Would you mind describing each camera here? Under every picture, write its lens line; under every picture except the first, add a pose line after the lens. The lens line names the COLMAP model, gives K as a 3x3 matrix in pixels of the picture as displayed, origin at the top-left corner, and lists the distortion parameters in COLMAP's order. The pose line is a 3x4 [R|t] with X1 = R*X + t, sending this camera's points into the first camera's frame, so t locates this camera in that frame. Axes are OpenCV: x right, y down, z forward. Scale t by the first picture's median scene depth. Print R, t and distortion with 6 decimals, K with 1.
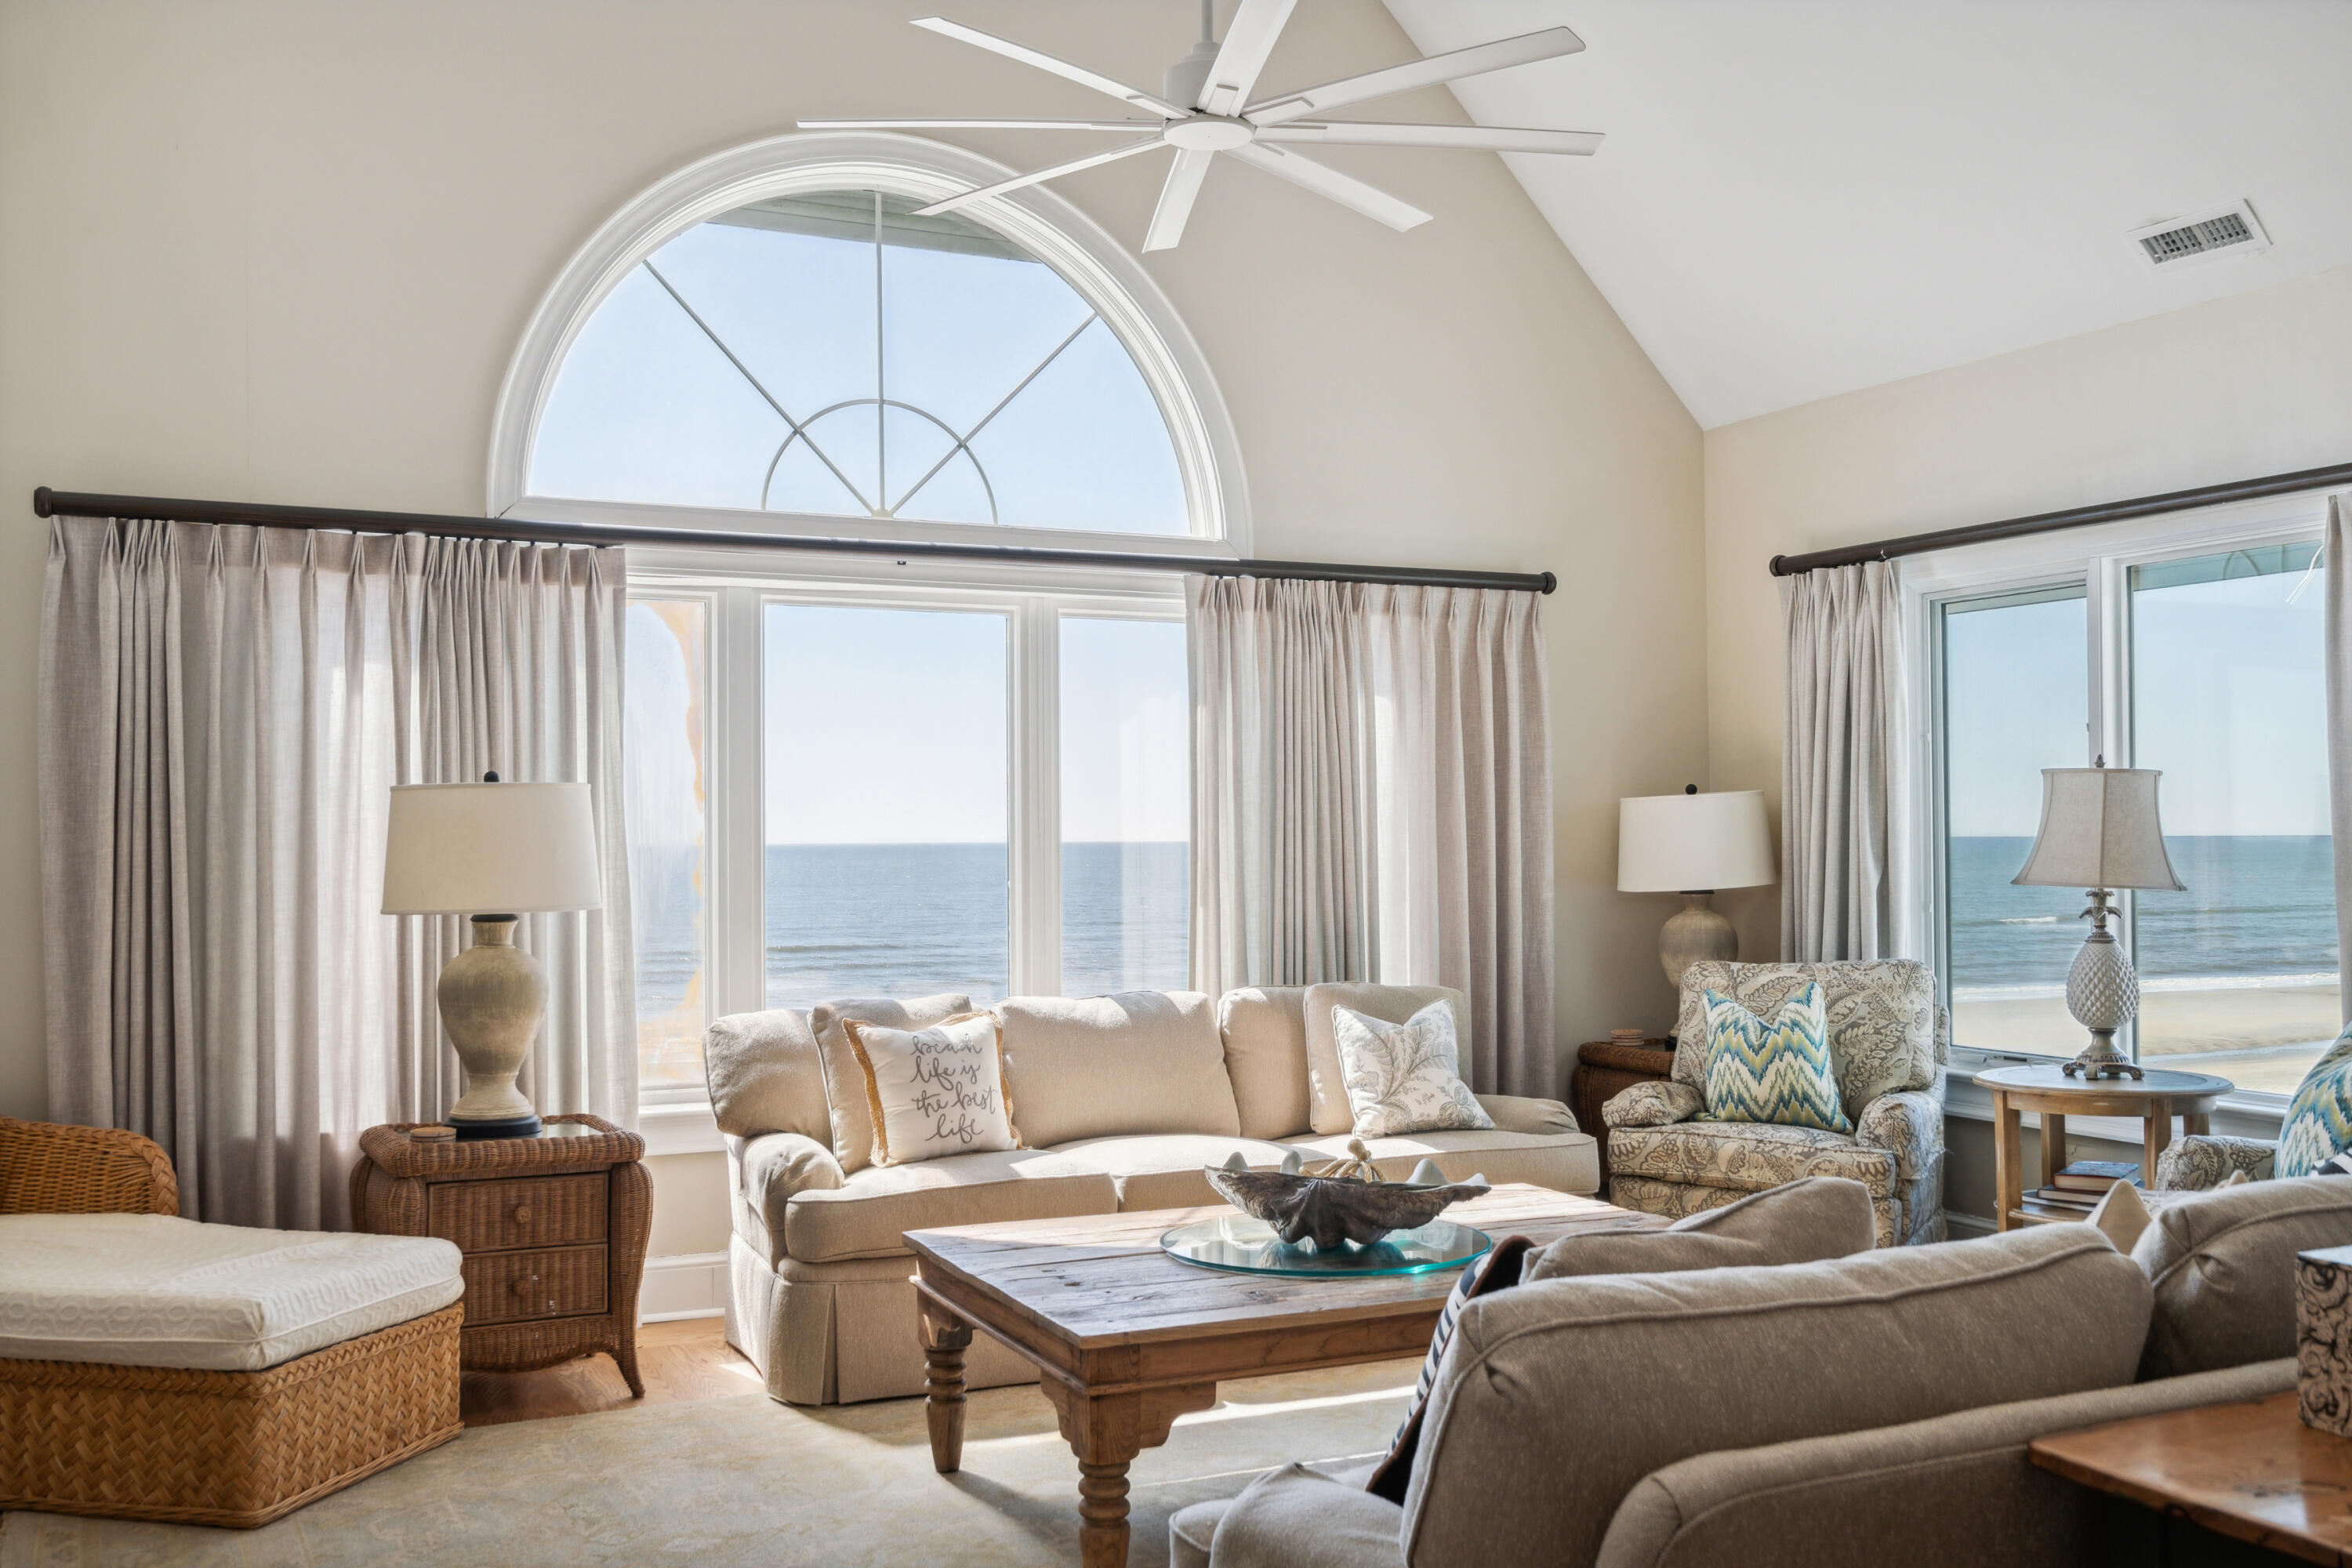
lens RADIAL K [[2113.1, 0, 1171.5], [0, 2113.1, 876.1], [0, 0, 1]] dist [-0.003301, -0.004023]
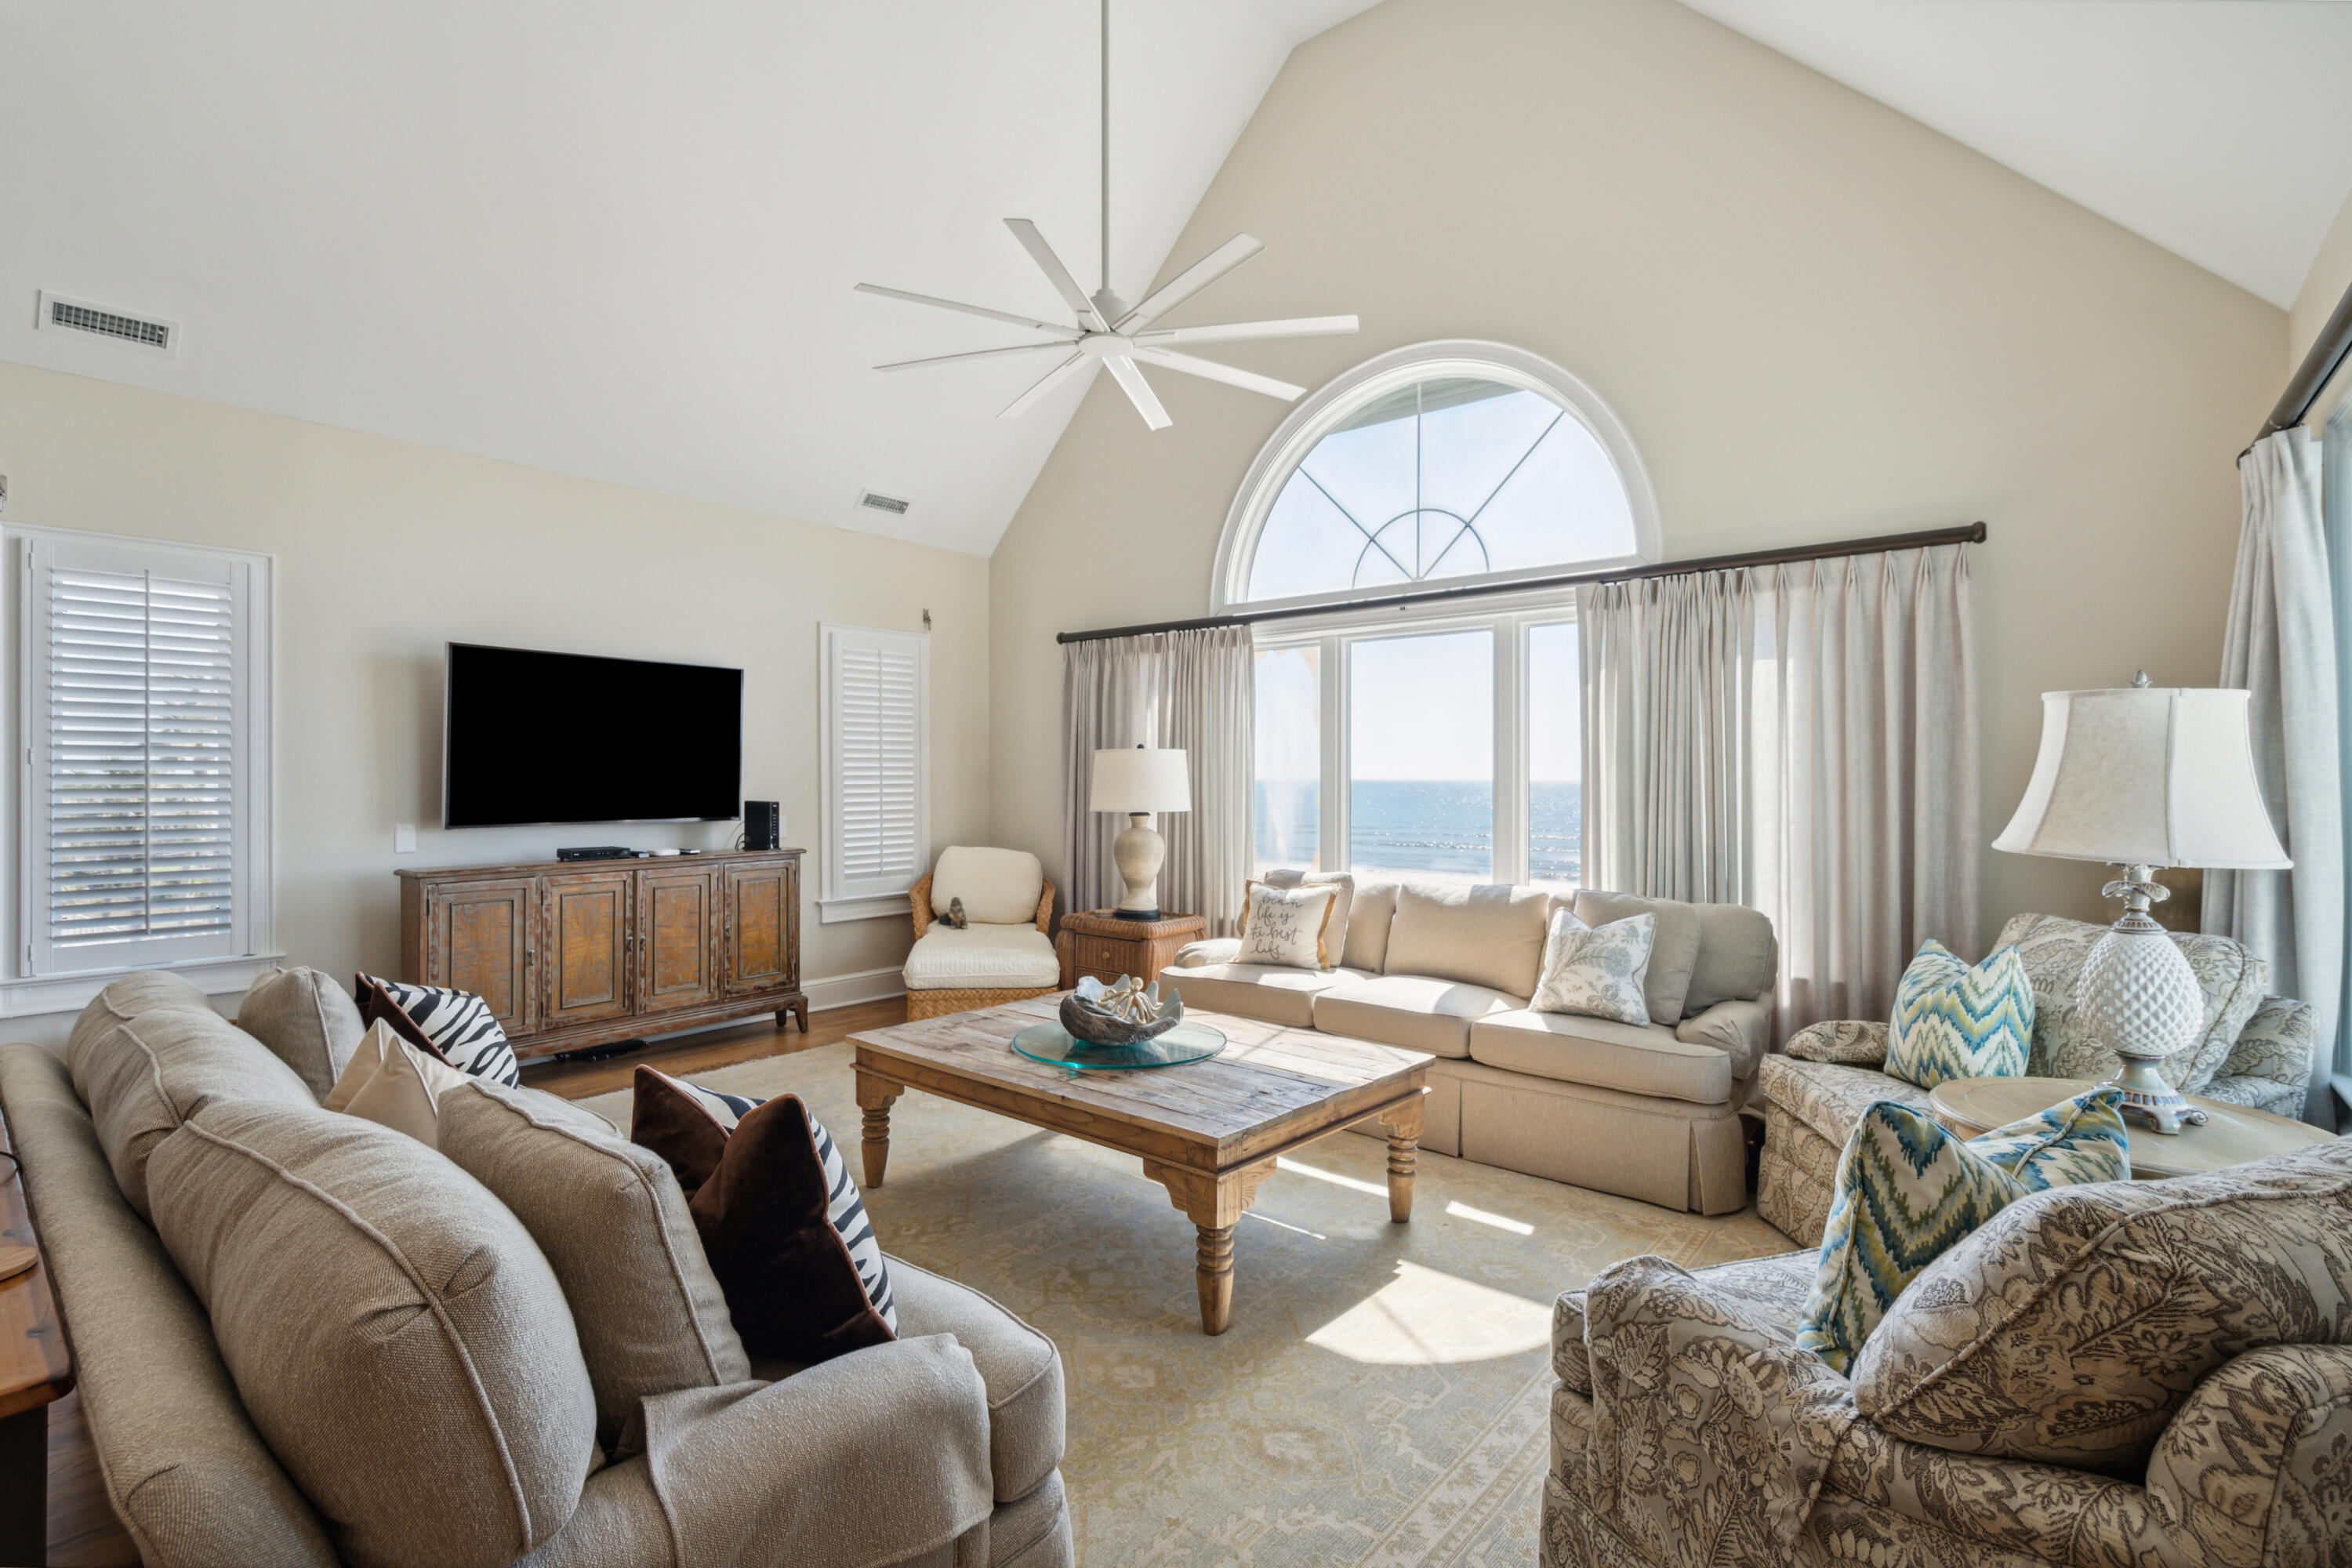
lens RADIAL K [[1084.2, 0, 1176.0], [0, 1084.2, 784.0], [0, 0, 1]] dist [0.003829, 0.001236]
pose [[0.432191, 0.011205, -0.901712, 0.544284], [-0.019537, 0.999804, 0.003060, -0.011266], [0.901570, 0.016294, 0.432325, 0.470578]]
